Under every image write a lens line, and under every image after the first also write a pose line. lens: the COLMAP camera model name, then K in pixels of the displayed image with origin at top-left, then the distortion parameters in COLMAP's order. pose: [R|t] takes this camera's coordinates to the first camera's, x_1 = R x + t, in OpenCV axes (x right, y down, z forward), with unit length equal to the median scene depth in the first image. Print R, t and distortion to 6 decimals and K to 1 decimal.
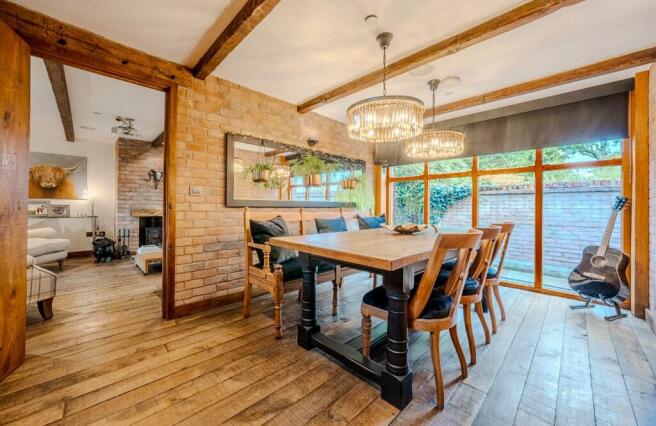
lens RADIAL K [[265.6, 0, 327.8], [0, 265.6, 197.2], [0, 0, 1]] dist [-0.000556, 0.000108]
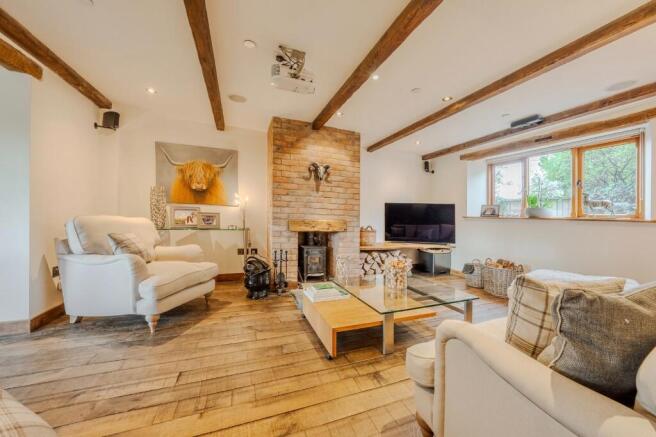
lens RADIAL K [[238.2, 0, 328.0], [0, 238.2, 218.5], [0, 0, 1]] dist [0.000370, -0.000005]
pose [[0.926333, 0.024257, -0.375923, -0.421548], [-0.008749, 0.999041, 0.042907, 0.013088], [0.376603, -0.036457, 0.925657, 0.476166]]
